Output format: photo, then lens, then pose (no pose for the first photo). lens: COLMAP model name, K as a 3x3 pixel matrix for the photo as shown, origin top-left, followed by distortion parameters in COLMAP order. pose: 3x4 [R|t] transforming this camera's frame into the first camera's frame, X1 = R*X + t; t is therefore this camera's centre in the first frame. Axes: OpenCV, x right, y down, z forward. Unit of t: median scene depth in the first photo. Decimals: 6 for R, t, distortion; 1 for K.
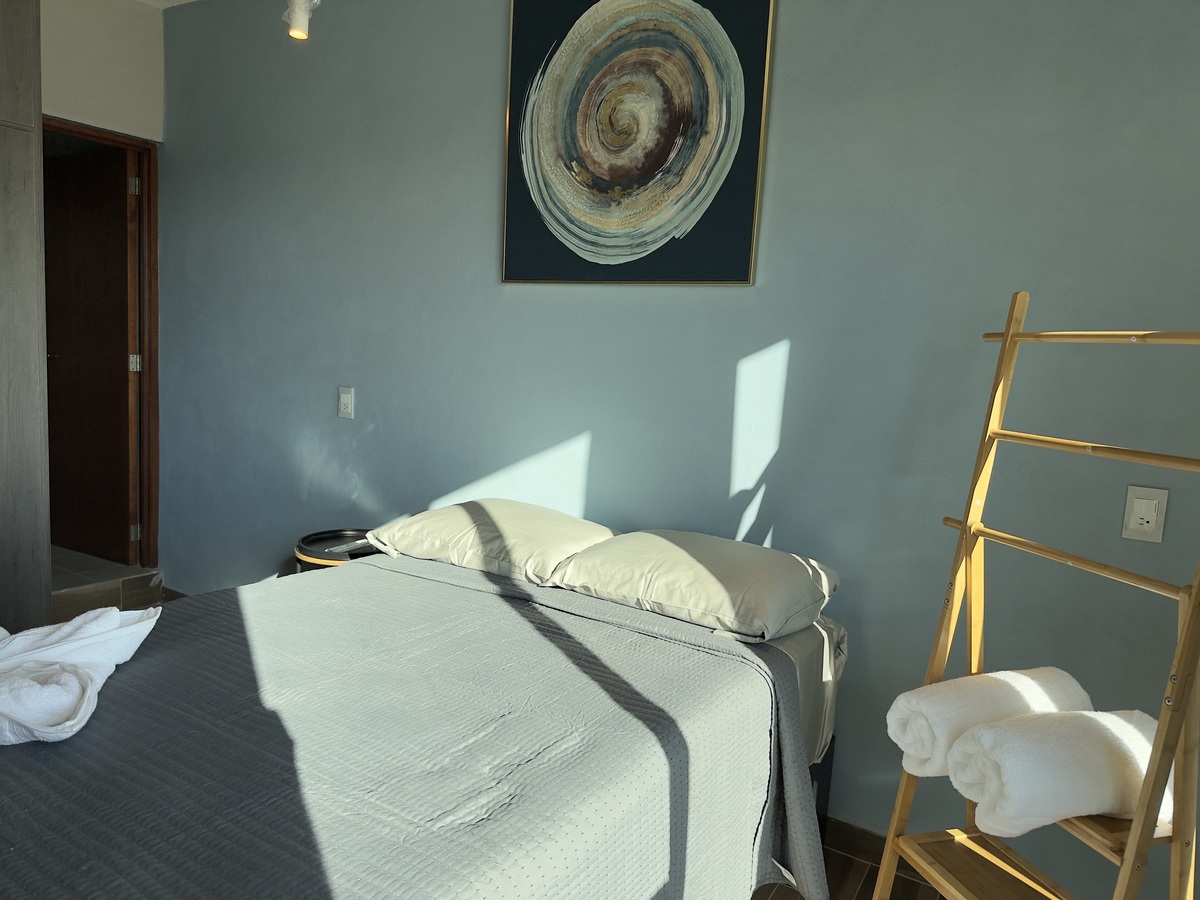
lens RADIAL K [[856.5, 0, 590.6], [0, 856.5, 452.0], [0, 0, 1]] dist [0.062301, -0.067349]
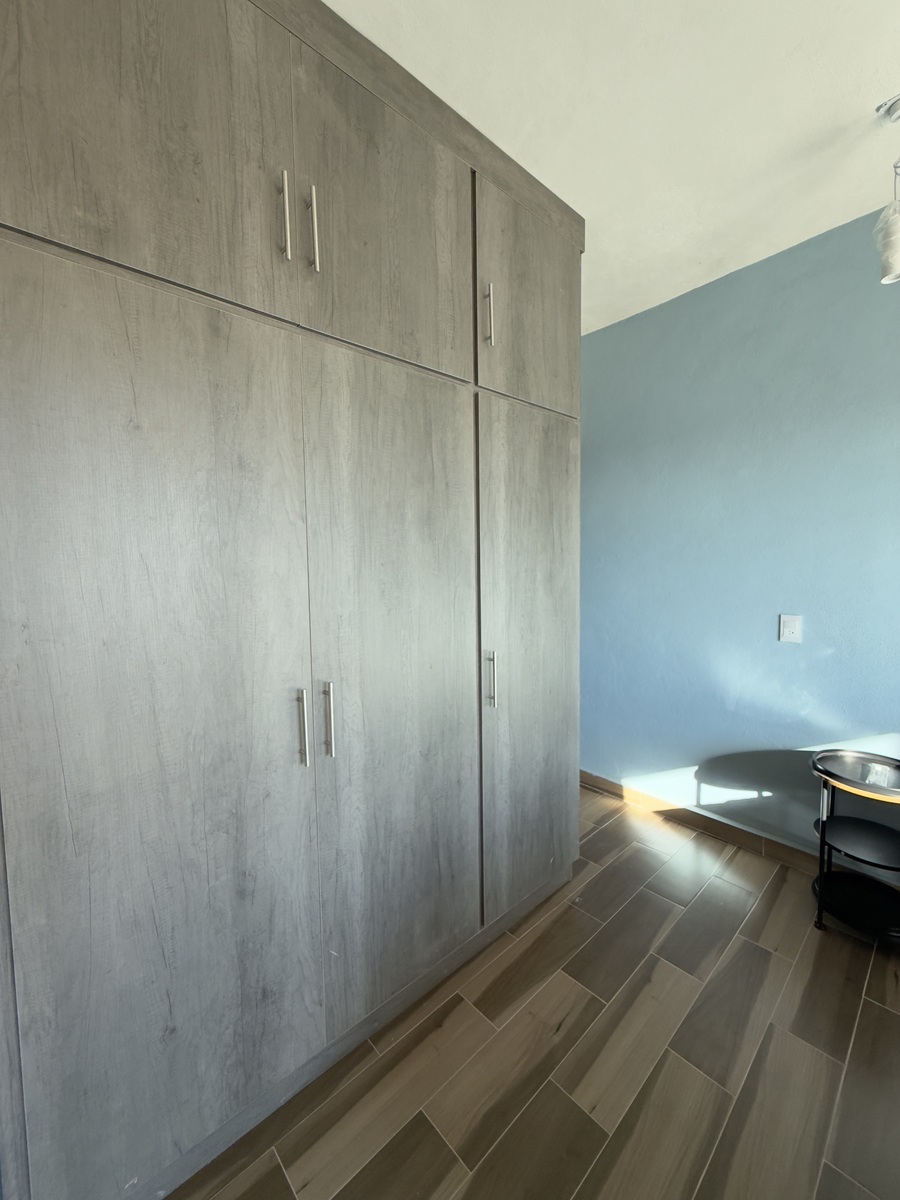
lens RADIAL K [[481.3, 0, 455.2], [0, 481.3, 592.9], [0, 0, 1]] dist [0.008535, 0.000986]
pose [[0.957447, -0.055154, -0.283289, -0.746794], [0.036049, 0.996737, -0.072219, -0.106112], [0.286348, 0.058934, 0.956311, 0.378291]]
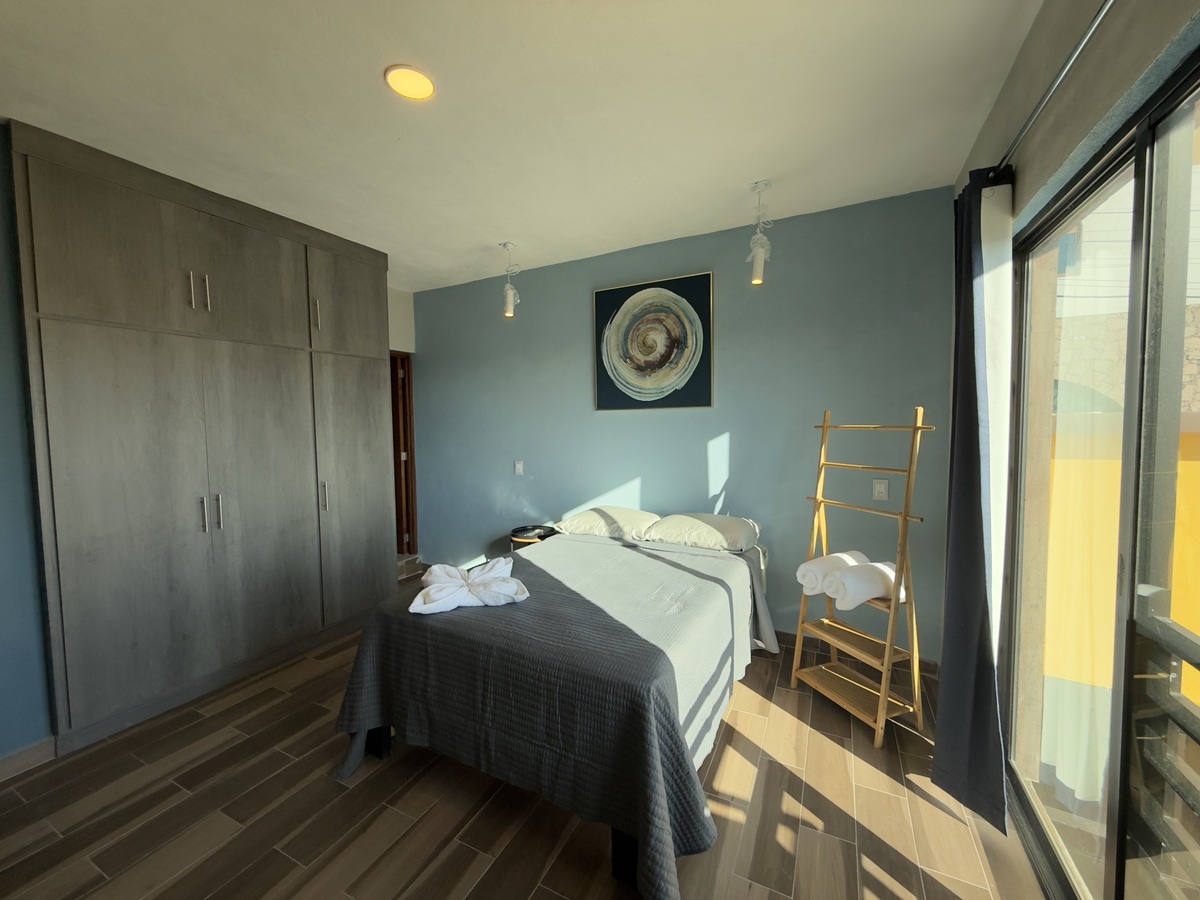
lens RADIAL K [[481.3, 0, 594.3], [0, 481.3, 447.1], [0, 0, 1]] dist [0.008535, 0.000986]
pose [[0.995533, -0.074814, 0.057599, -0.227867], [0.078474, 0.994850, -0.064146, -0.023724], [-0.052504, 0.068380, 0.996277, -0.319570]]
